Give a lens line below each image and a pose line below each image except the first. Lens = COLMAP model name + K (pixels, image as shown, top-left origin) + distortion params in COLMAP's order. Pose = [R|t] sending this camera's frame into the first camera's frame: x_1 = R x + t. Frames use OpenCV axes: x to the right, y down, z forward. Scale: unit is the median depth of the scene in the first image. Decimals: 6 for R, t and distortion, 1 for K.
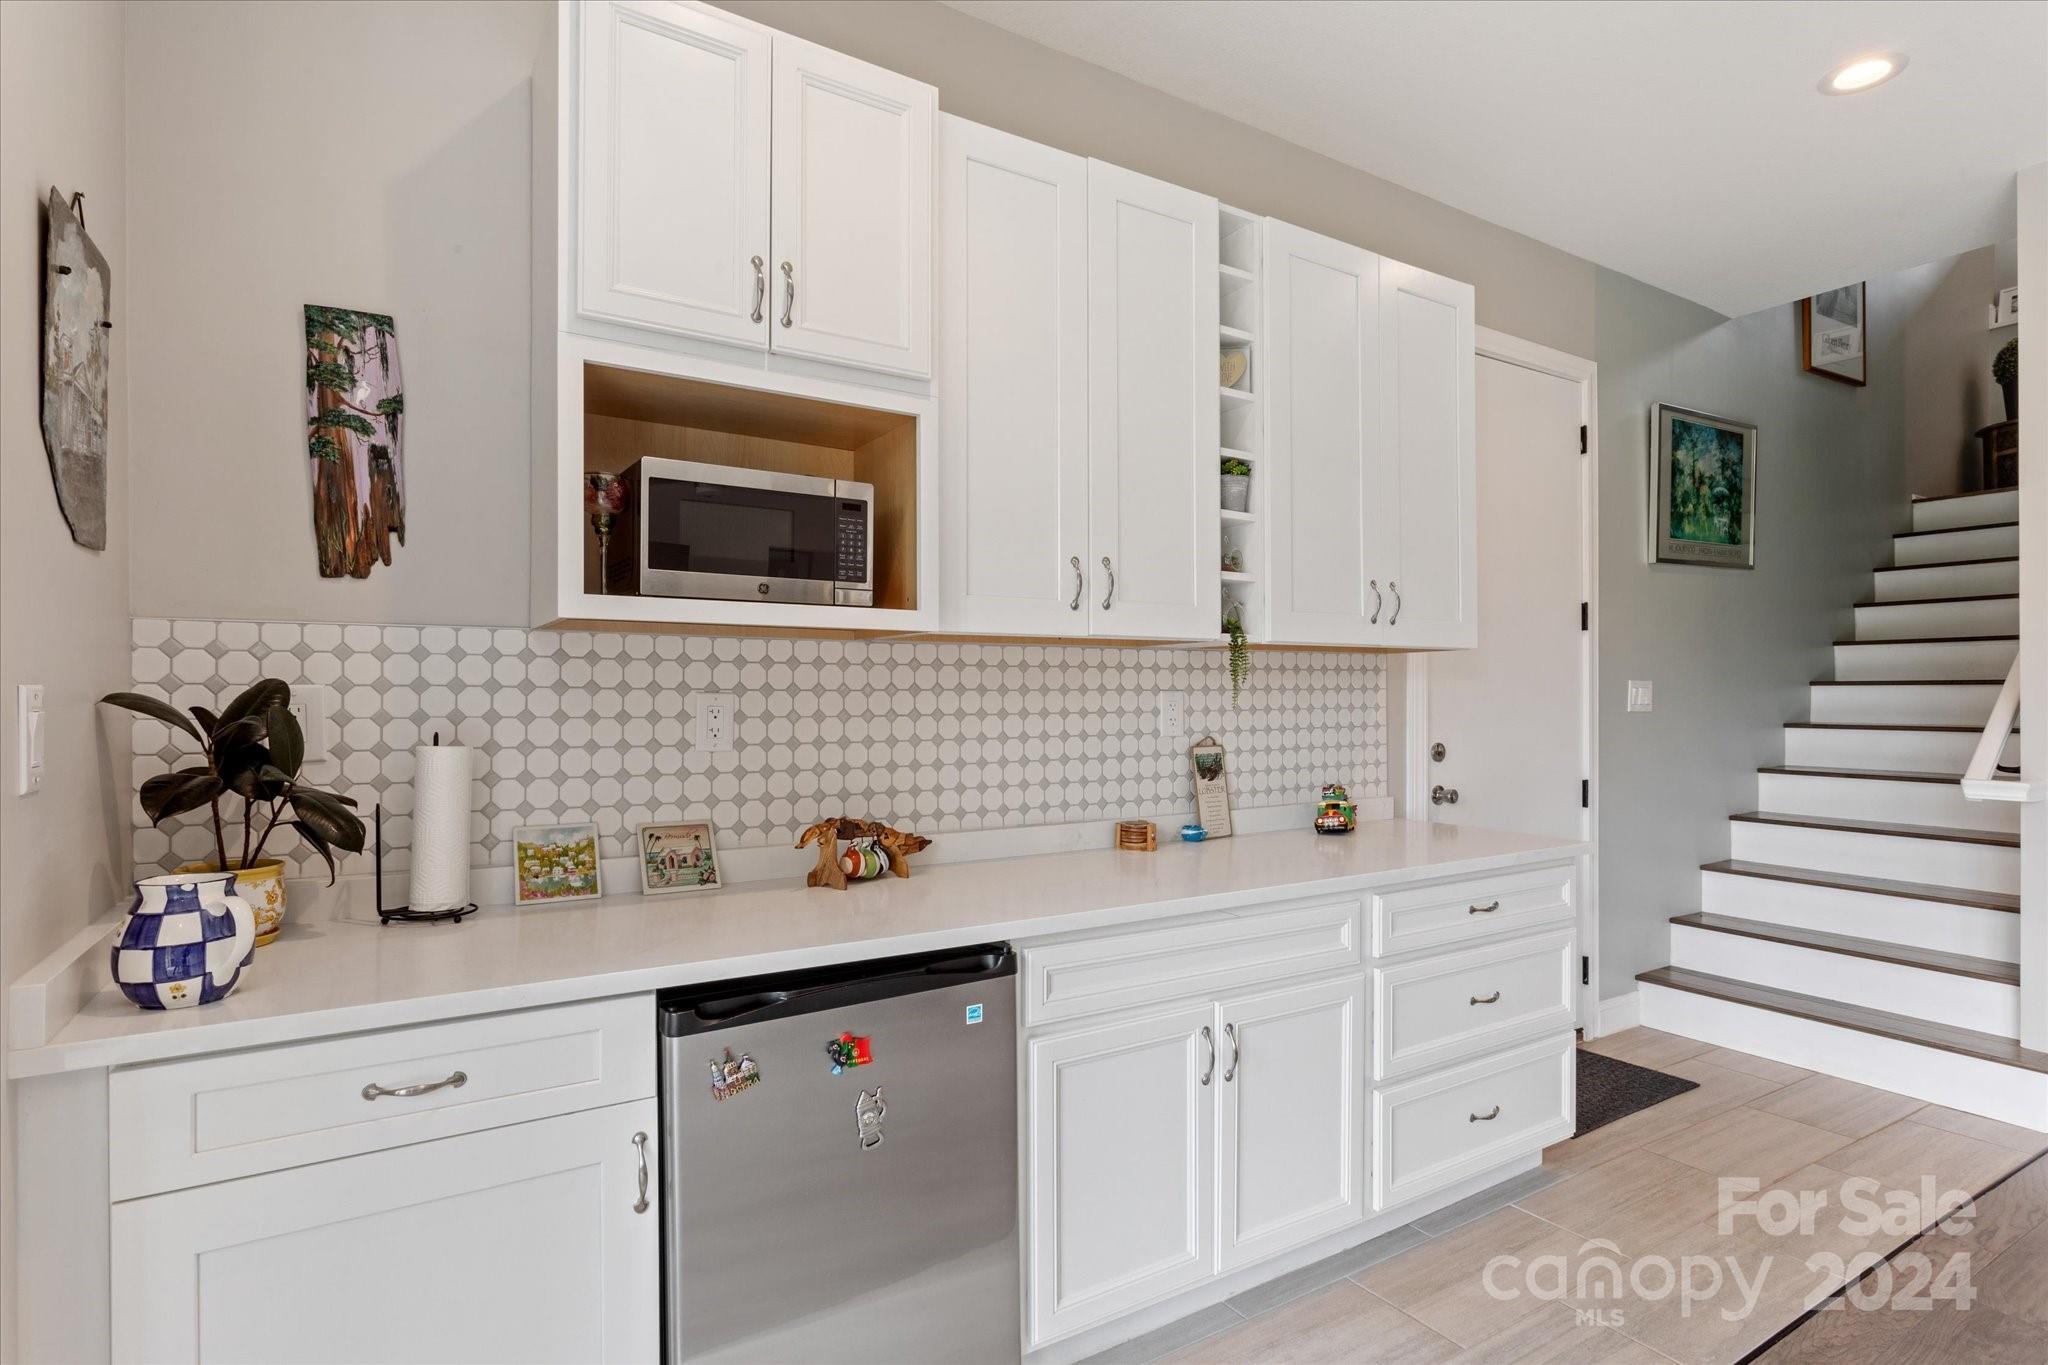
lens RADIAL K [[1039.1, 0, 1016.6], [0, 1039.1, 691.5], [0, 0, 1]] dist [0.004345, -0.000941]
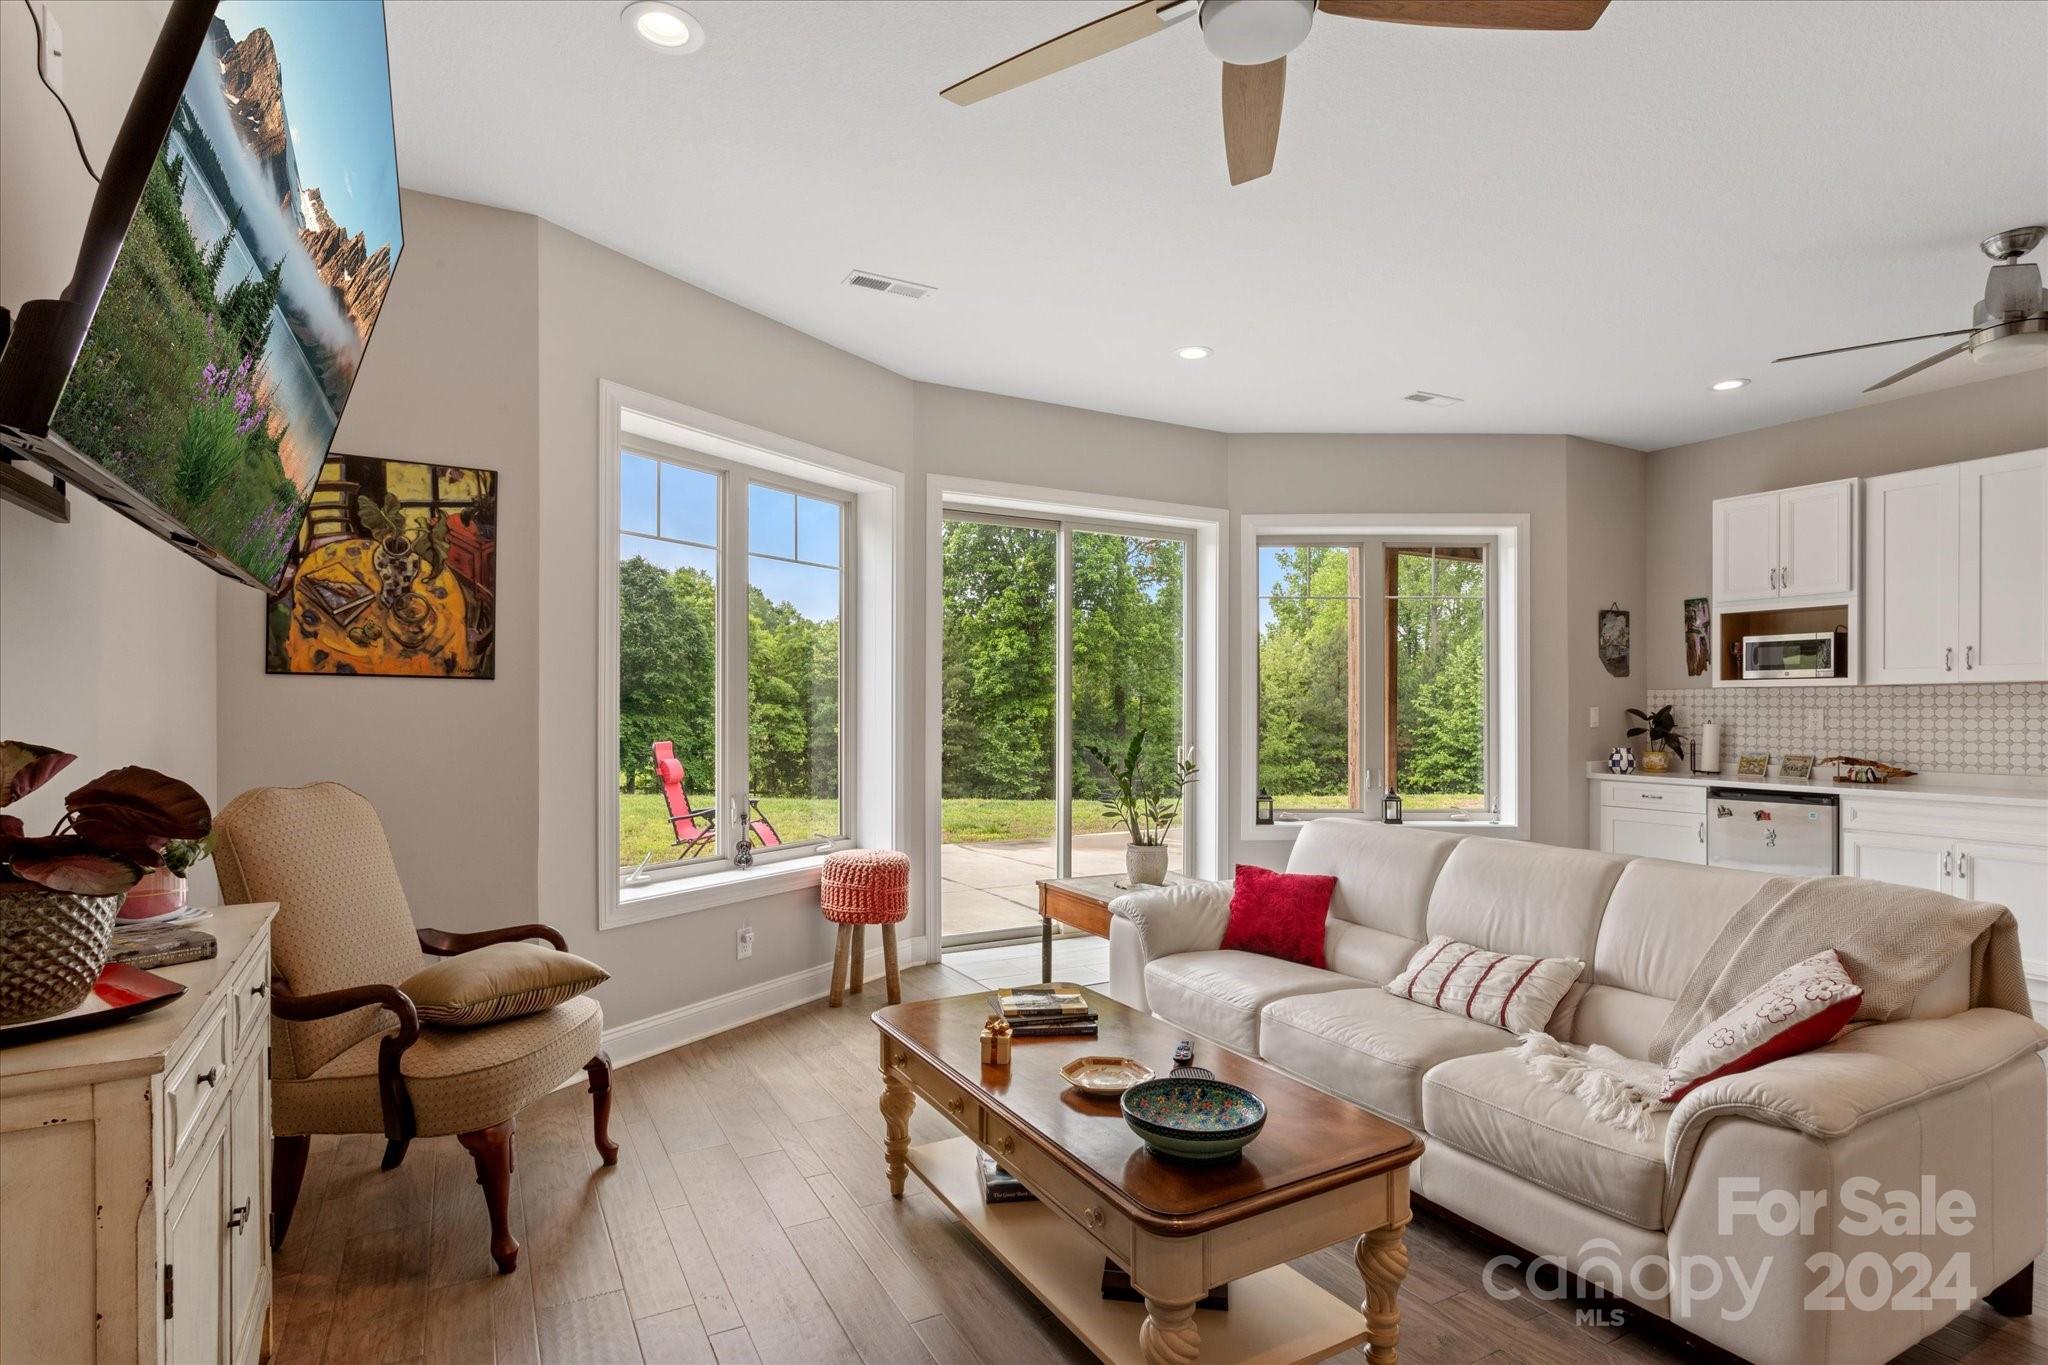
lens RADIAL K [[1039.1, 0, 1033.5], [0, 1039.1, 719.0], [0, 0, 1]] dist [0.004345, -0.000941]
pose [[-0.033544, 0.008177, -0.999404, 2.655734], [-0.000545, 0.999966, 0.008200, 0.008155], [0.999437, 0.000820, -0.033539, -0.999954]]
